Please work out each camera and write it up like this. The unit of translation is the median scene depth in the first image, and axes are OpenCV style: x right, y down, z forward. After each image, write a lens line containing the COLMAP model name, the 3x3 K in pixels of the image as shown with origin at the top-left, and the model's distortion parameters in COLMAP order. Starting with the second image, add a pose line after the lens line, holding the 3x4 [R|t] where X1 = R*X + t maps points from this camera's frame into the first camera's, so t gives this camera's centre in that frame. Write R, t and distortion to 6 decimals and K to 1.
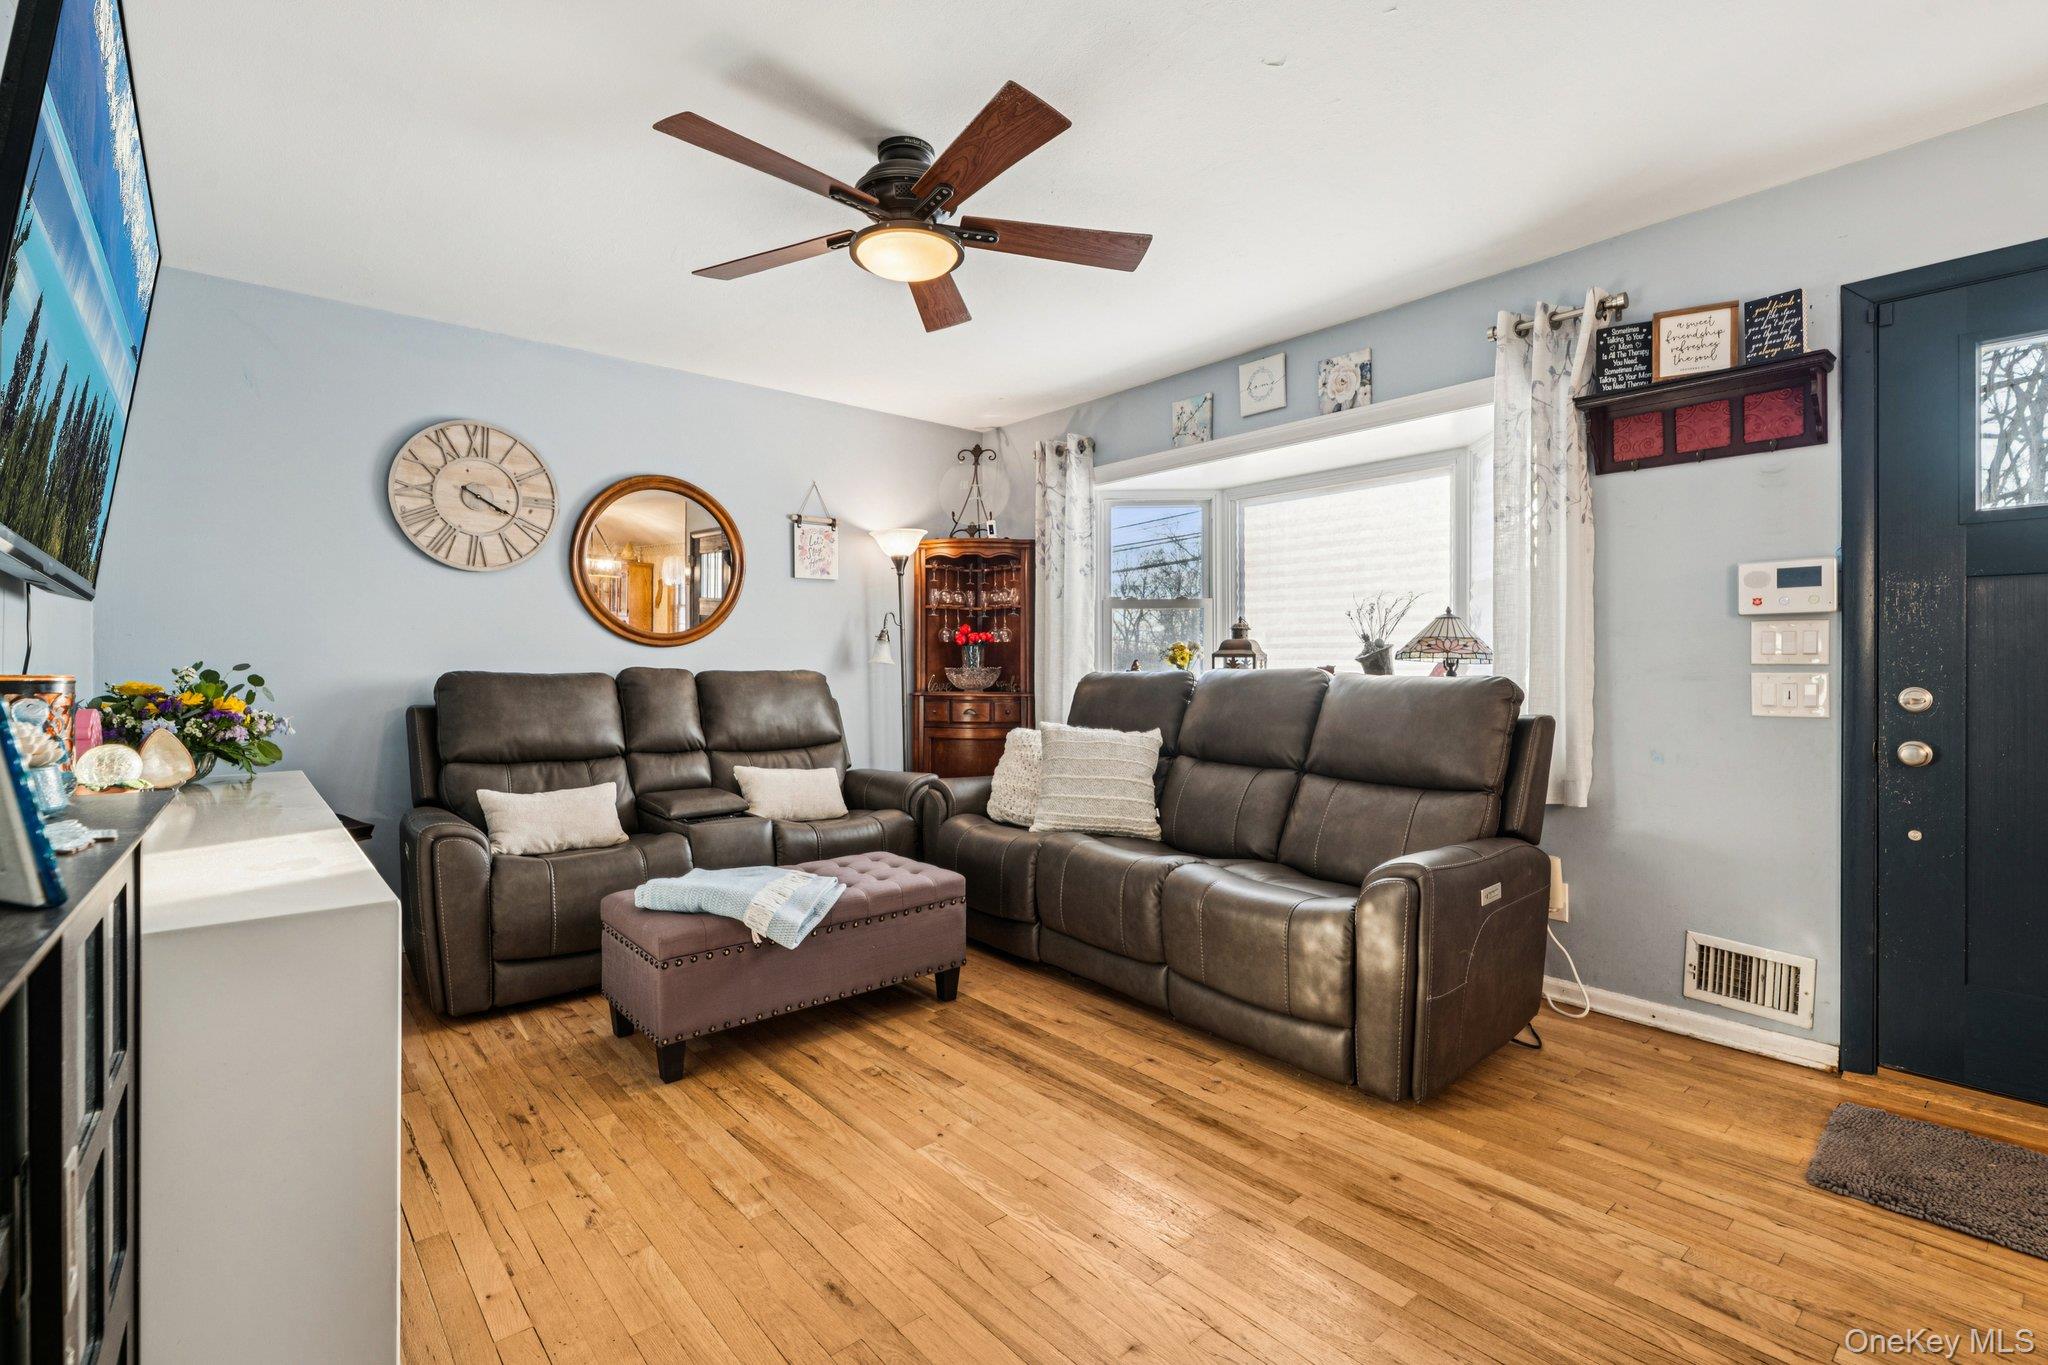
lens RADIAL K [[920.9, 0, 1020.4], [0, 920.9, 669.8], [0, 0, 1]] dist [0.004318, -0.000187]
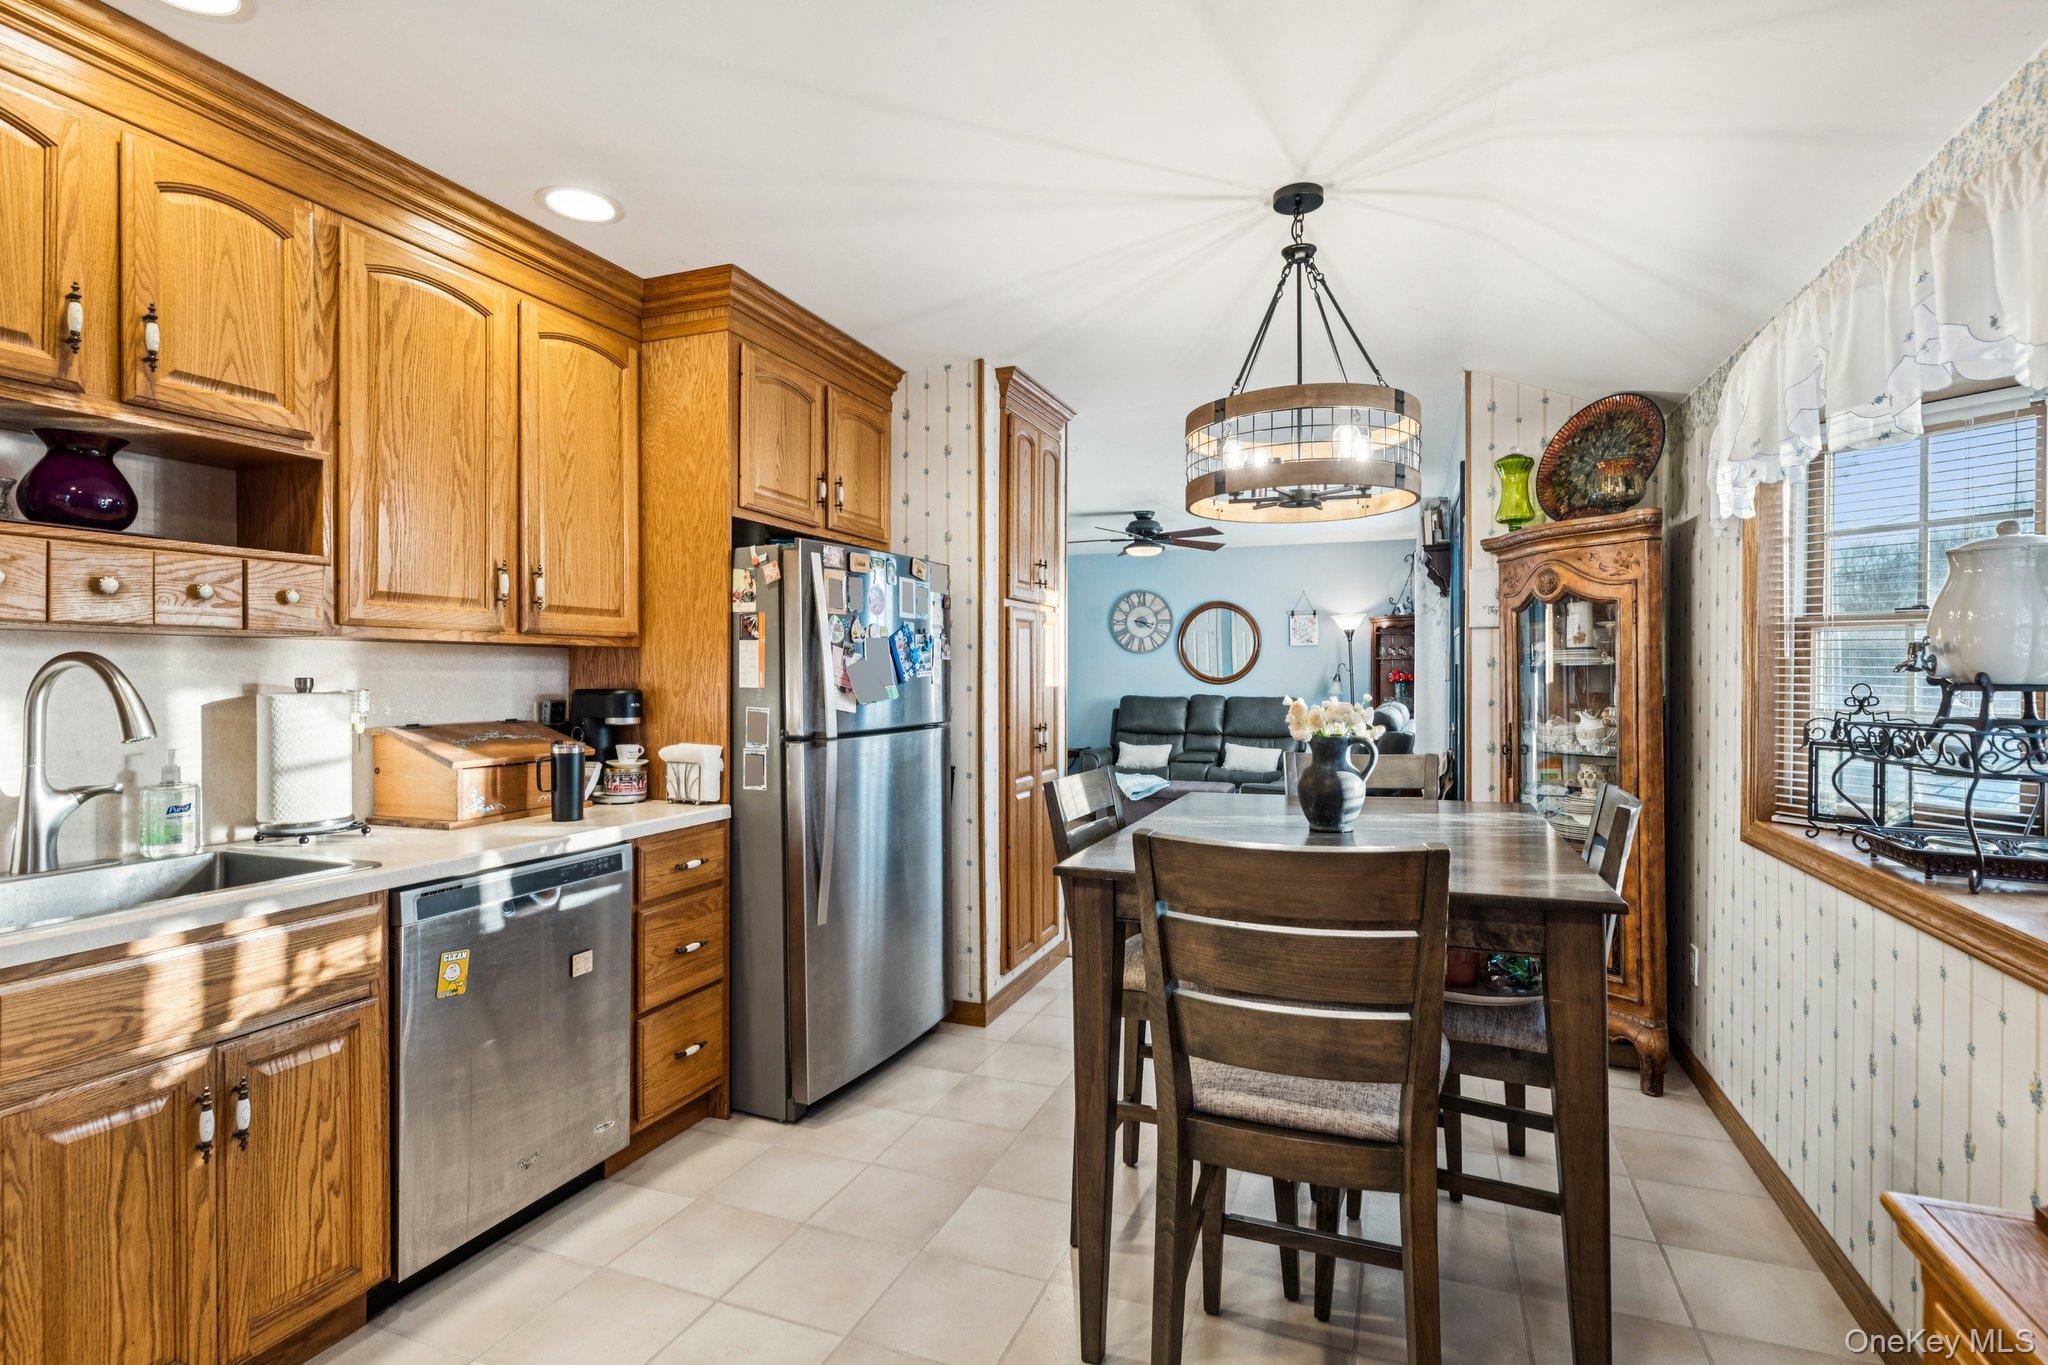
lens RADIAL K [[990.8, 0, 1028.2], [0, 990.8, 674.9], [0, 0, 1]] dist [0.000479, 0.000101]
pose [[0.486338, 0.004842, -0.873757, 1.584009], [-0.005591, 0.999981, 0.002429, -0.057333], [0.873753, 0.003704, 0.486356, -0.530998]]
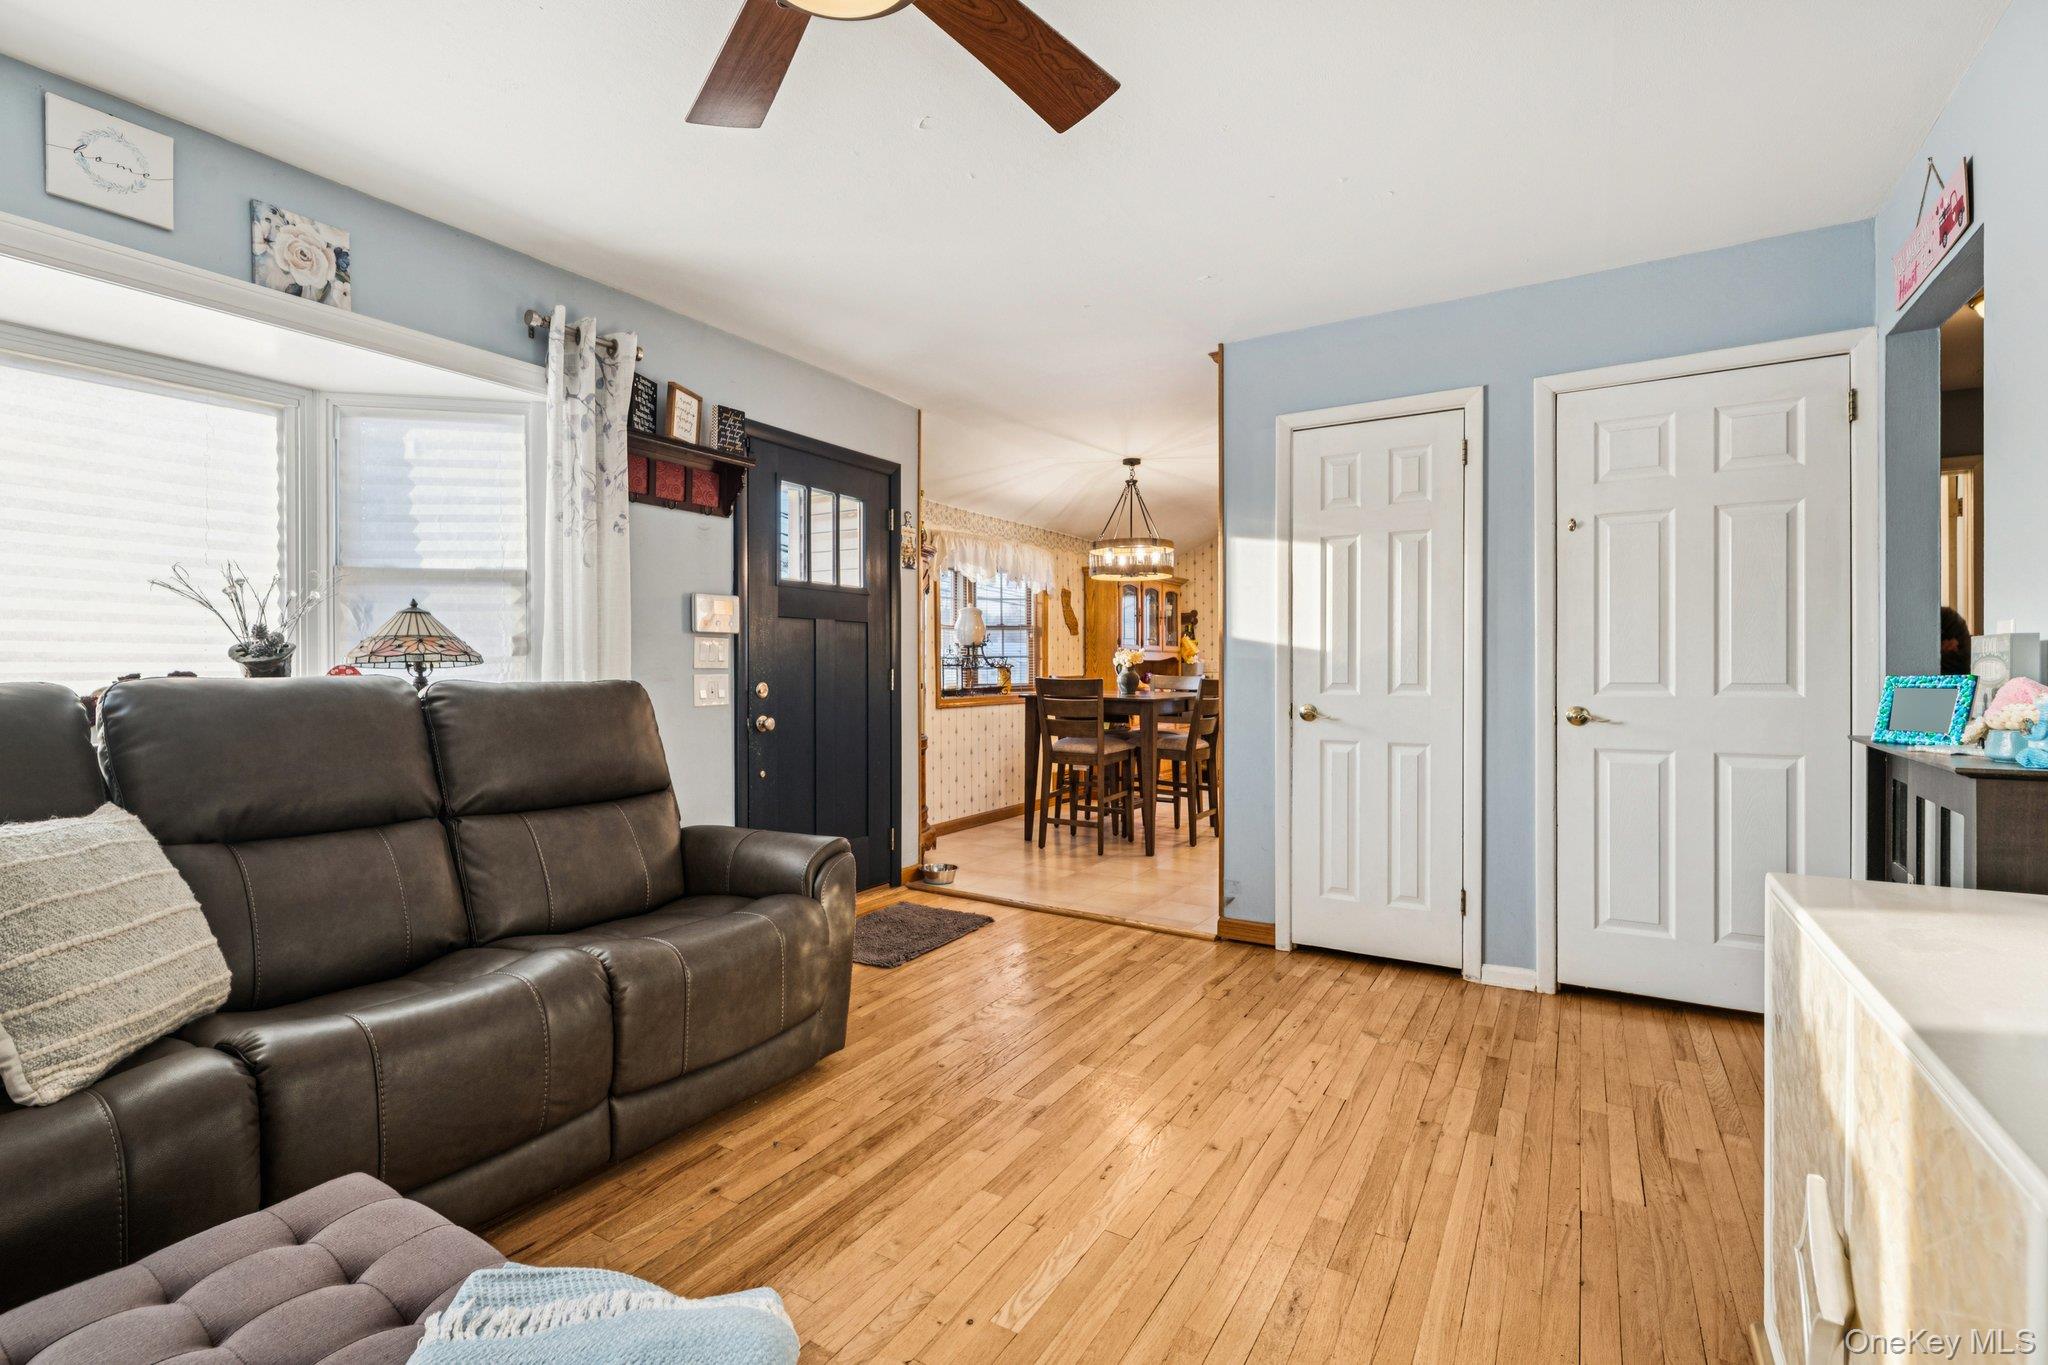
lens RADIAL K [[920.9, 0, 1019.5], [0, 920.9, 678.0], [0, 0, 1]] dist [0.004318, -0.000187]
pose [[-0.311126, -0.009367, 0.950323, -0.475876], [0.007785, 0.999893, 0.012404, -0.004165], [-0.950337, 0.011257, -0.311019, 0.723205]]
